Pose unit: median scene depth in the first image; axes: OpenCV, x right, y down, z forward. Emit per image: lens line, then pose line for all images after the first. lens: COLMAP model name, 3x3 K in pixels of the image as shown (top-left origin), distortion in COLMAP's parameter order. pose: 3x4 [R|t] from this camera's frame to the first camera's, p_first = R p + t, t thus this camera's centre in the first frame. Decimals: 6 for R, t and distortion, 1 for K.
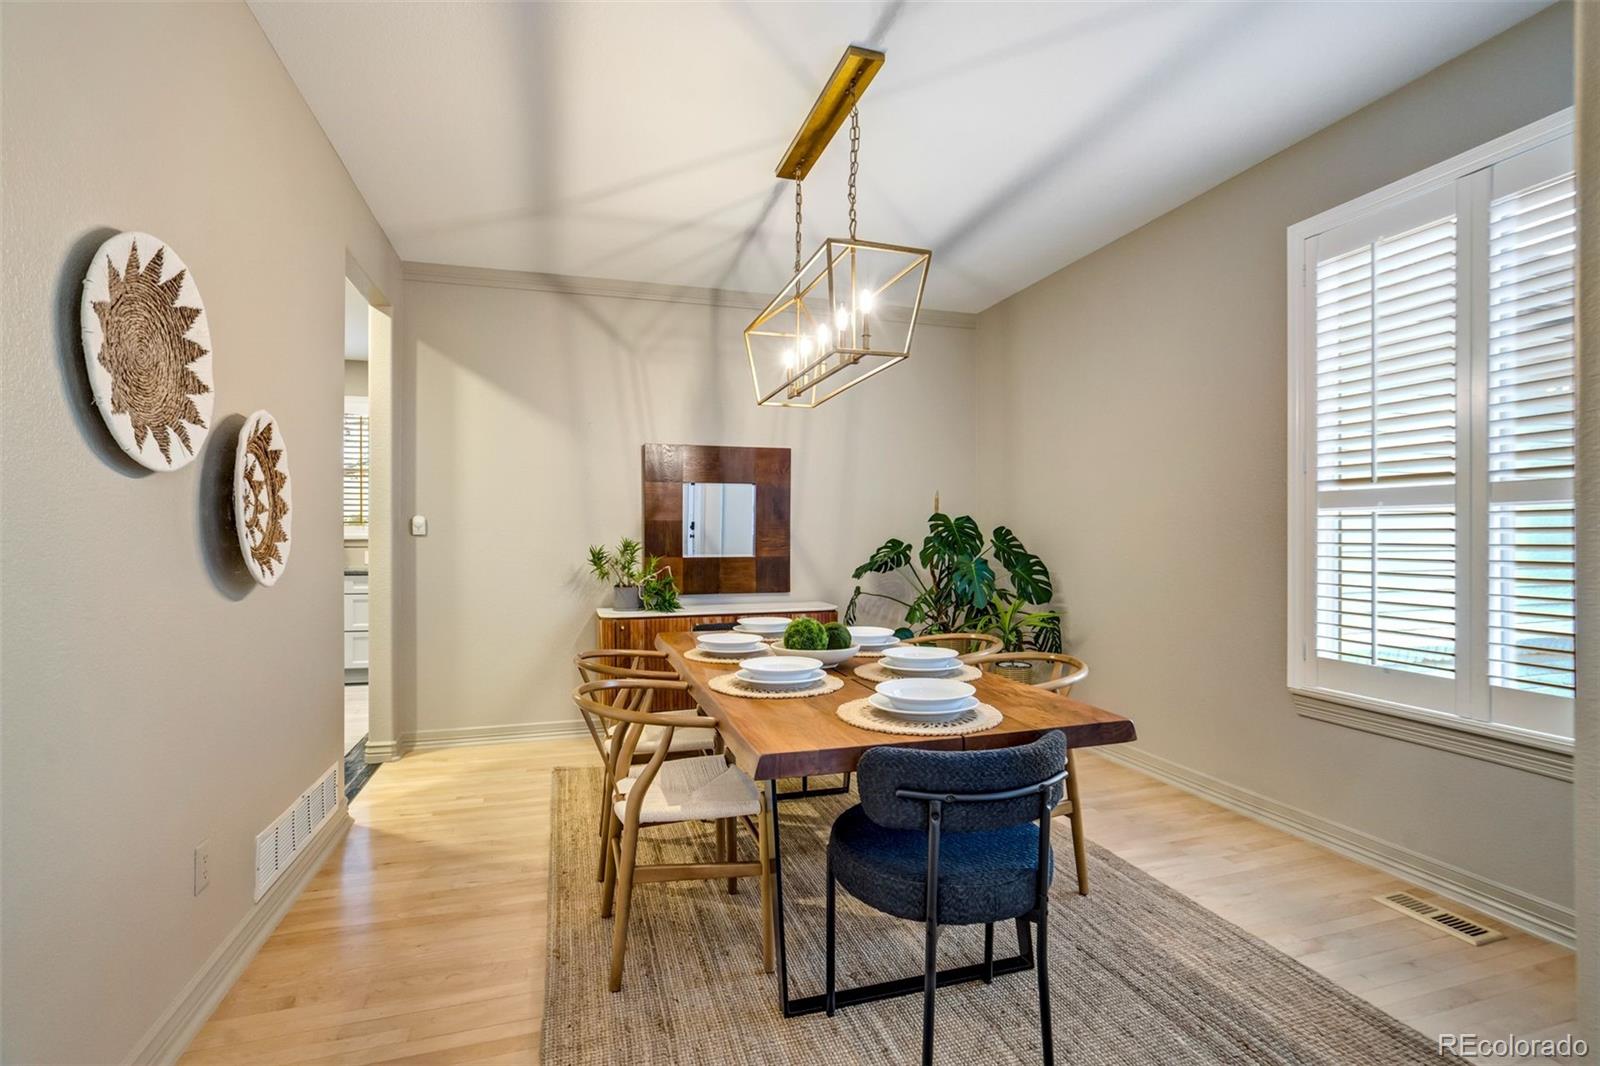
lens RADIAL K [[746.0, 0, 800.0], [0, 746.0, 533.0], [0, 0, 1]] dist [0.003083, 0.001271]
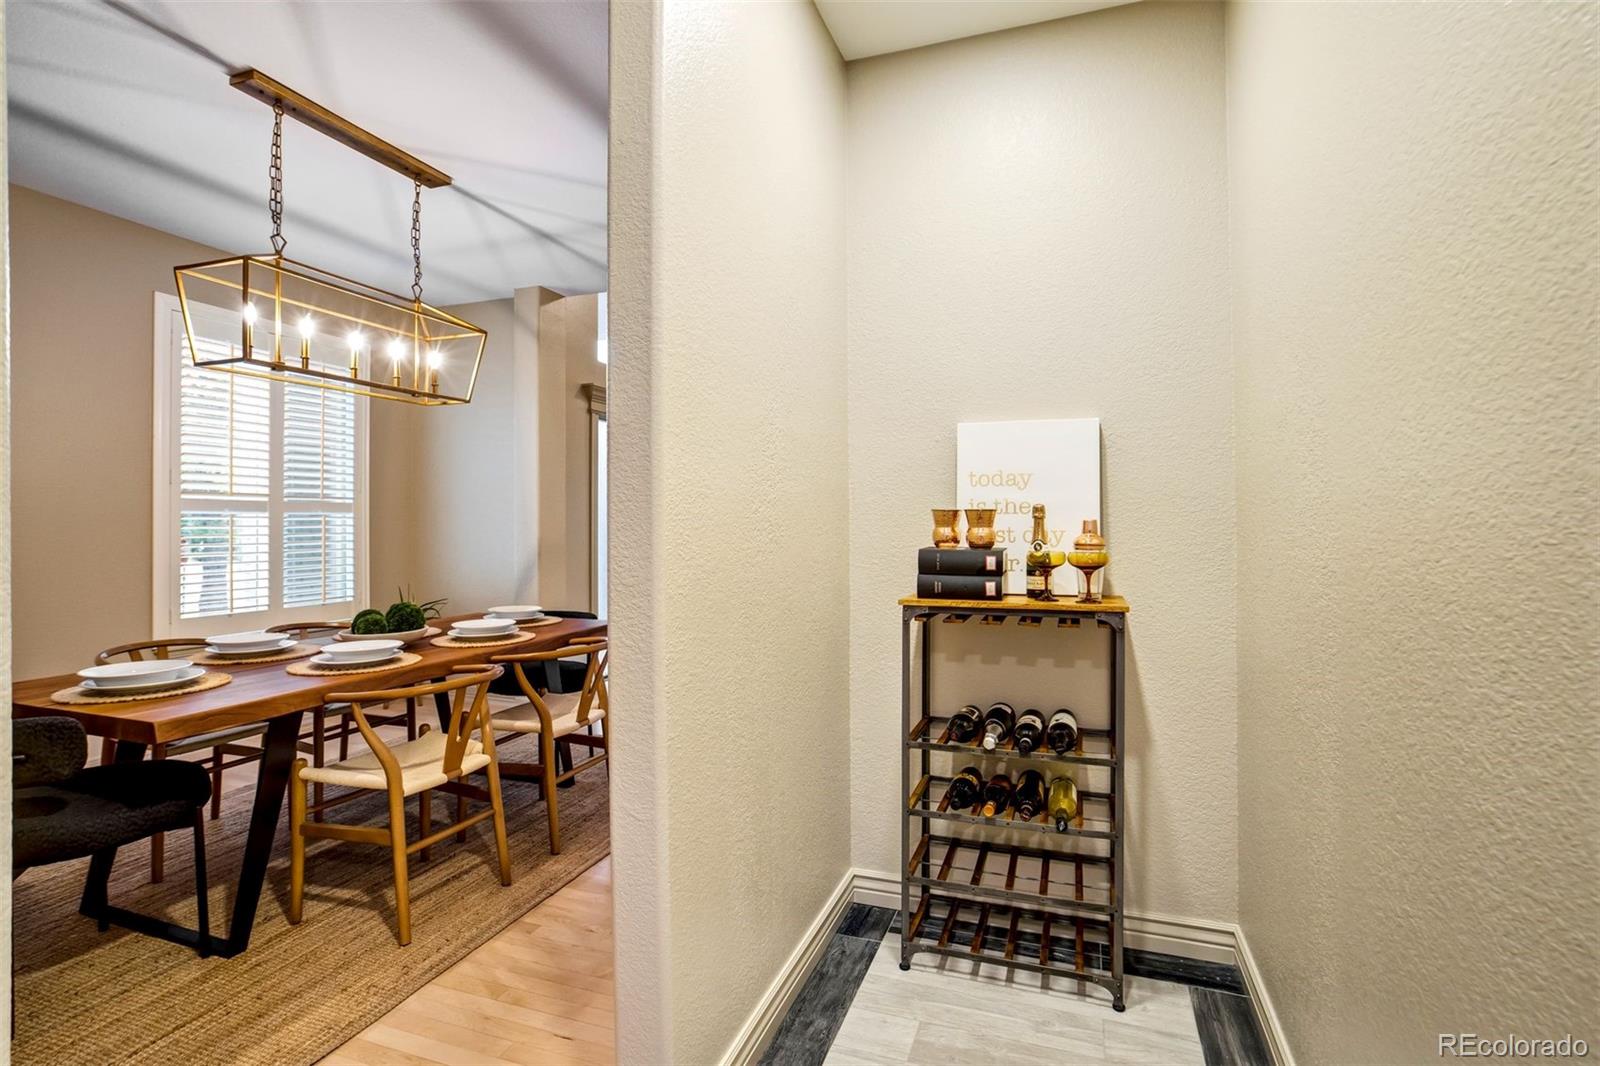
lens RADIAL K [[746.0, 0, 800.0], [0, 746.0, 533.0], [0, 0, 1]] dist [0.003083, 0.001271]
pose [[-0.785896, -0.011338, 0.618255, -1.145508], [-0.003266, 0.999894, 0.014184, -0.020090], [-0.618351, 0.009128, -0.785849, 1.491823]]
